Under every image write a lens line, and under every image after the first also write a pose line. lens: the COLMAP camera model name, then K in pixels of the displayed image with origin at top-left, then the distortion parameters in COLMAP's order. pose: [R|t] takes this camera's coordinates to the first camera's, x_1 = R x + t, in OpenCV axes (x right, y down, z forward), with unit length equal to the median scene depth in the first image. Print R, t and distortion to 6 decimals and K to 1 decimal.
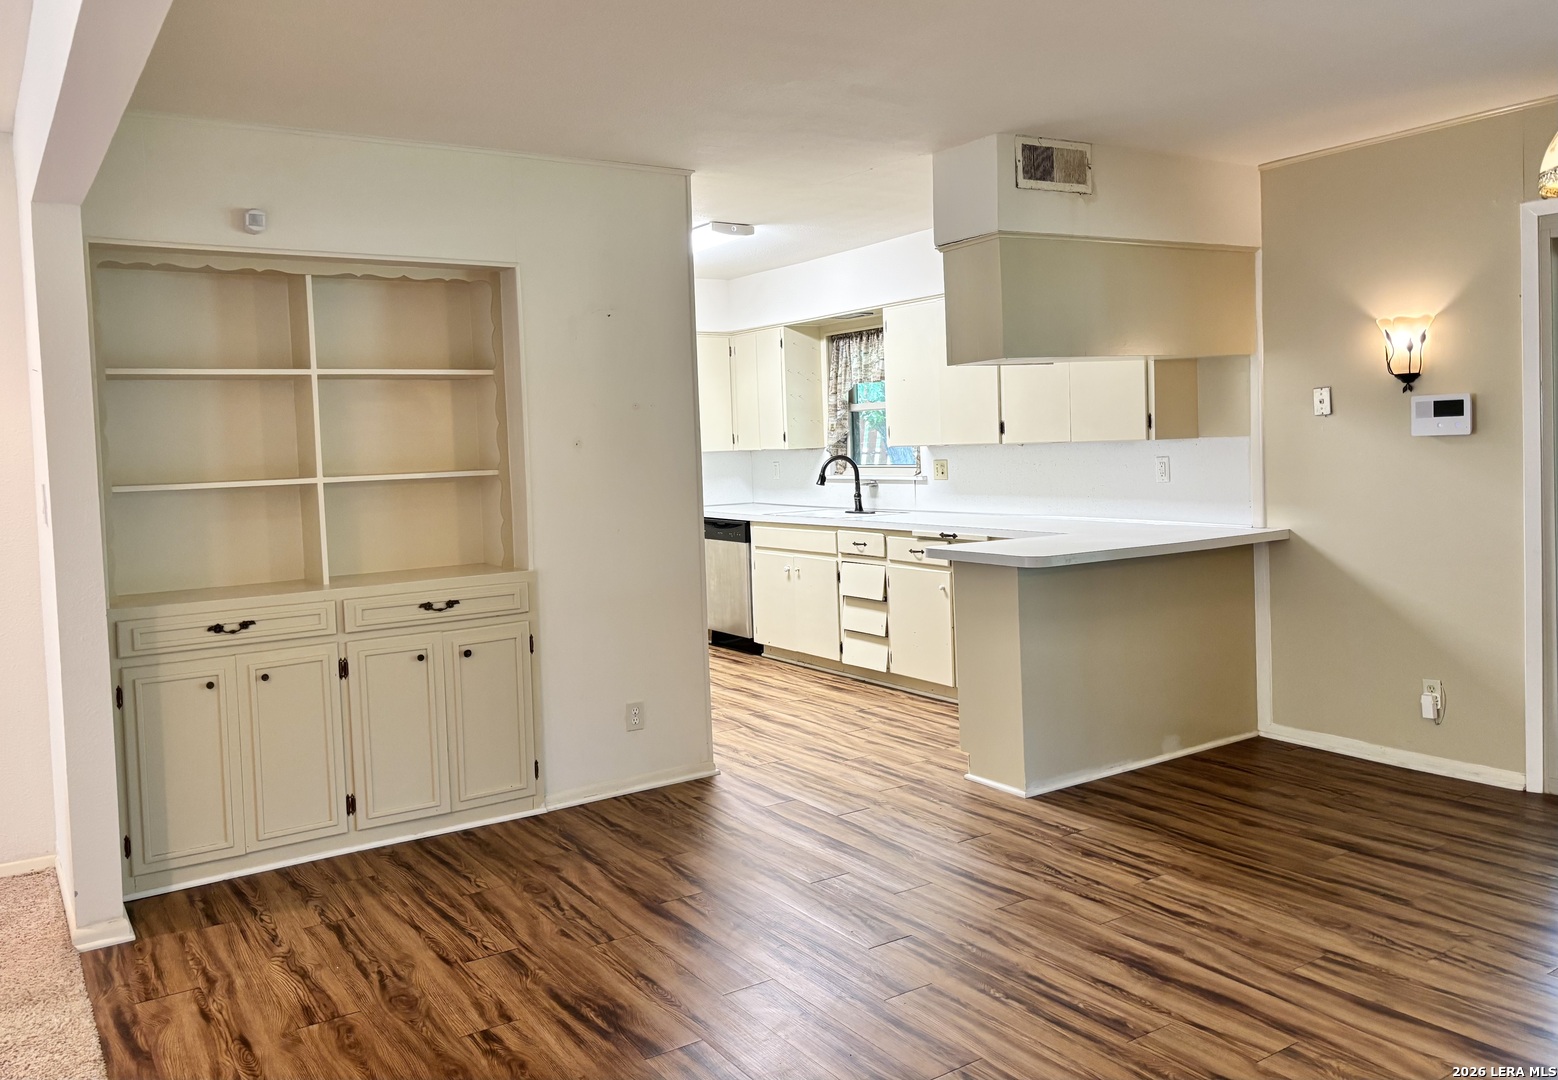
lens RADIAL K [[1173.1, 0, 794.6], [0, 1173.1, 494.3], [0, 0, 1]] dist [0.021245, -0.004447]
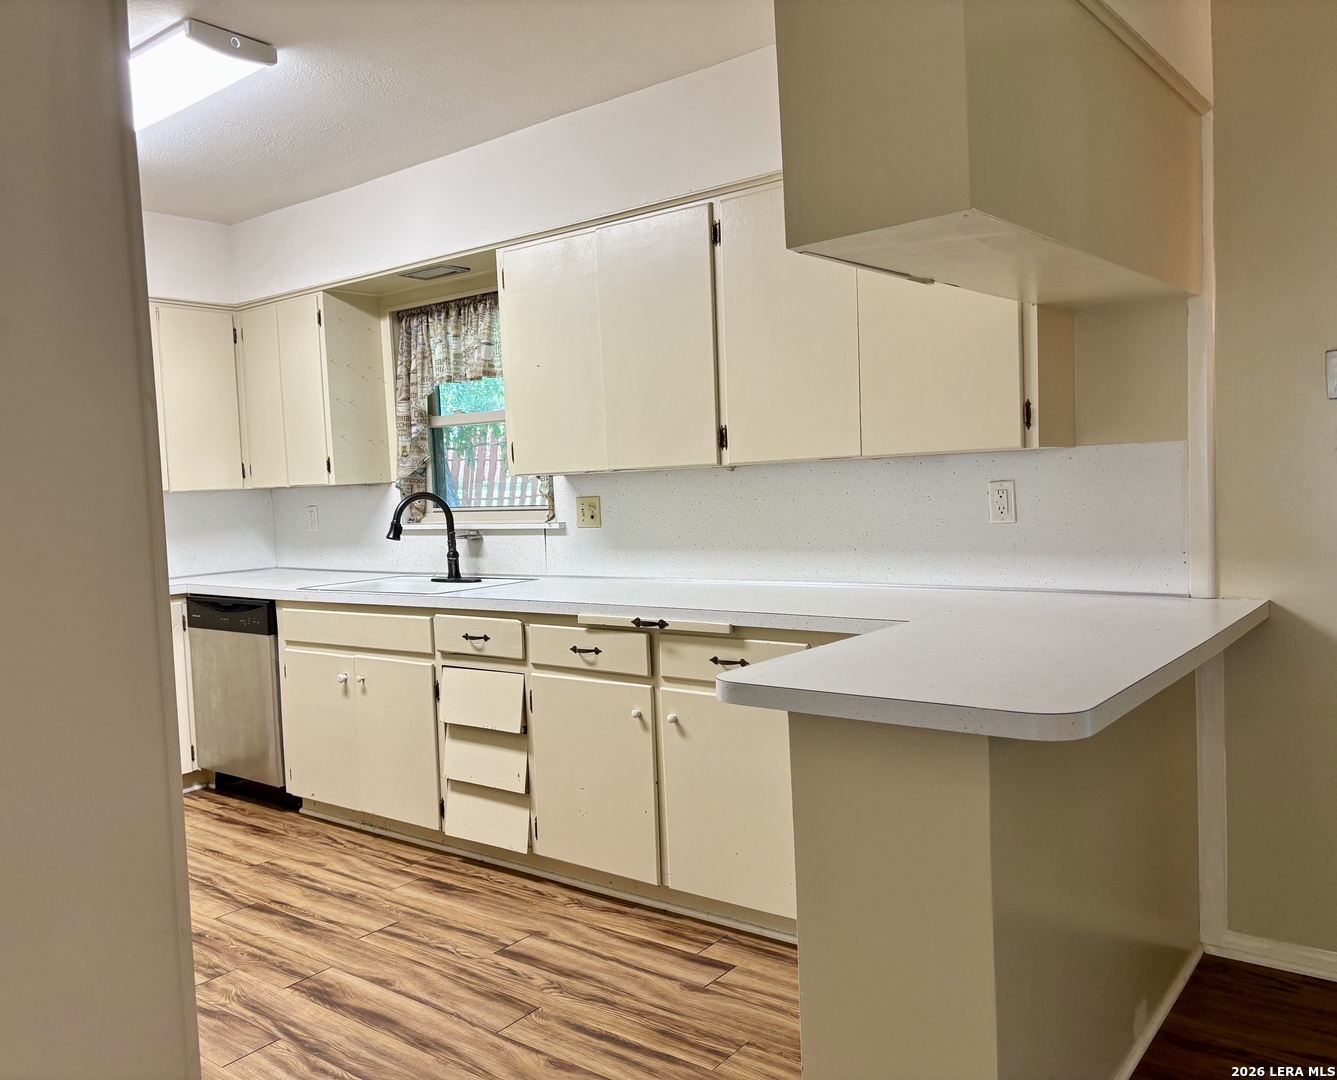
lens RADIAL K [[1099.9, 0, 622.6], [0, 1099.9, 534.5], [0, 0, 1]] dist [0.045835, -0.000089]
pose [[0.960147, -0.023125, 0.278538, -0.030068], [0.025034, 0.999681, -0.003299, -0.006985], [-0.278373, 0.010140, 0.960420, 0.486912]]
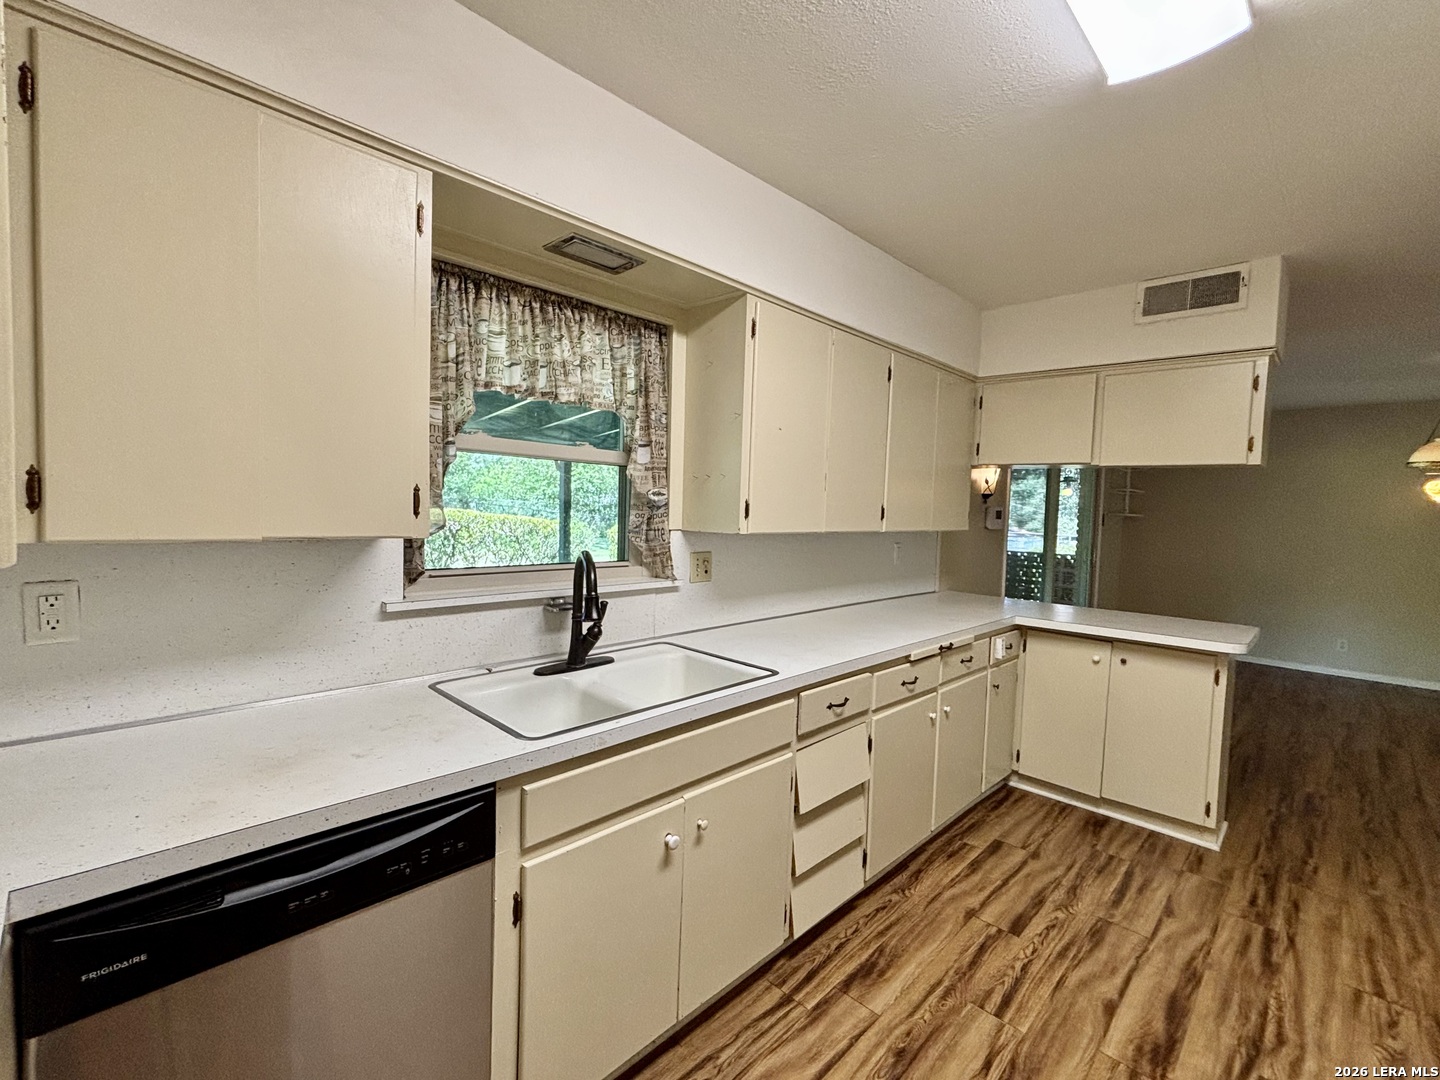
lens RADIAL K [[631.3, 0, 704.7], [0, 631.3, 539.9], [0, 0, 1]] dist [-0.000251, 0.002879]
pose [[-0.182378, -0.027045, 0.982856, -0.261943], [0.018572, 0.999349, 0.030945, -0.054809], [-0.983053, 0.023897, -0.181757, 1.236166]]
